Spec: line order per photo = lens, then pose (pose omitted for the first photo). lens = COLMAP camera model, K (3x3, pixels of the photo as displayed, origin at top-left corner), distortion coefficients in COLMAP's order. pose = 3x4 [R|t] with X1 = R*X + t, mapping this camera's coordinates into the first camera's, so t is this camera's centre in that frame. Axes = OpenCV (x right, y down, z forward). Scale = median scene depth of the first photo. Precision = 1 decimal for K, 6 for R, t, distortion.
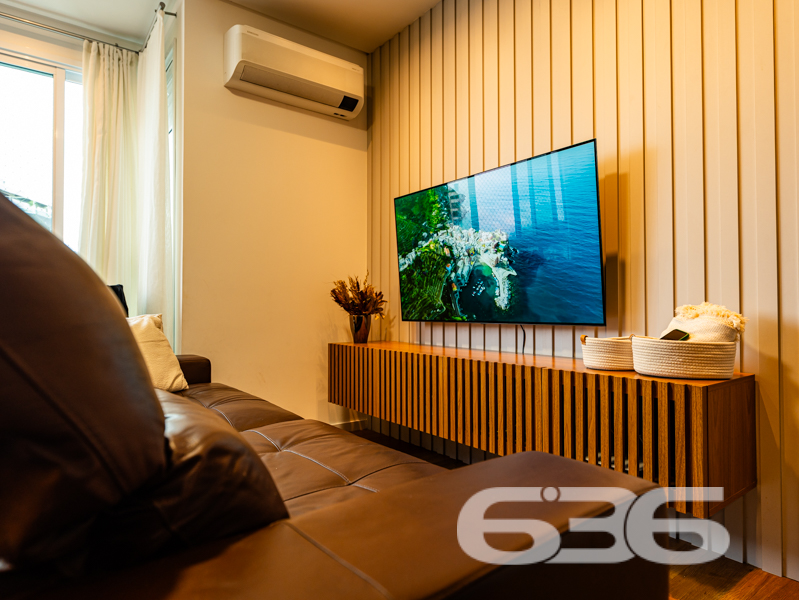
lens RADIAL K [[489.7, 0, 399.5], [0, 489.7, 300.0], [0, 0, 1]] dist [0.002169, 0.000166]
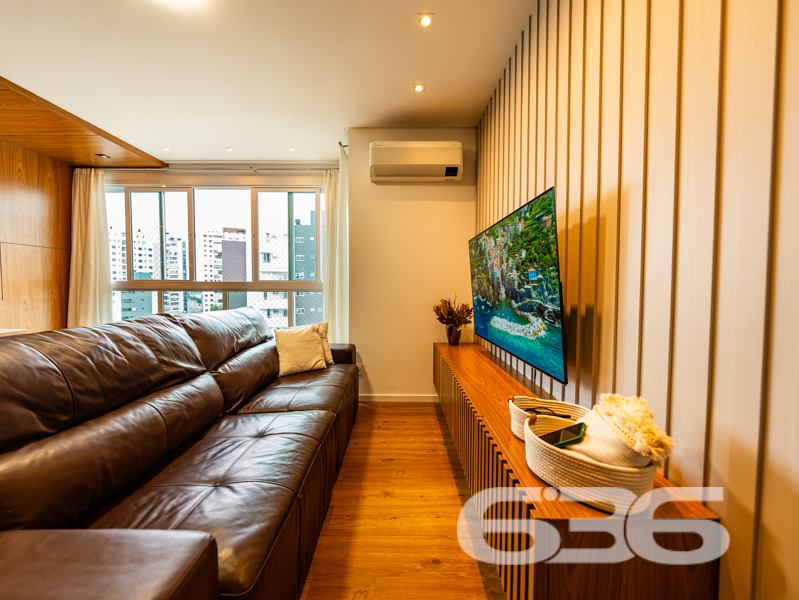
lens RADIAL K [[307.3, 0, 399.5], [0, 307.3, 300.0], [0, 0, 1]] dist [-0.001708, -0.000198]
pose [[0.784379, 0.030832, -0.619515, 0.342781], [0.006880, 0.998270, 0.058392, -0.095791], [0.620243, -0.050063, 0.782810, 0.225467]]
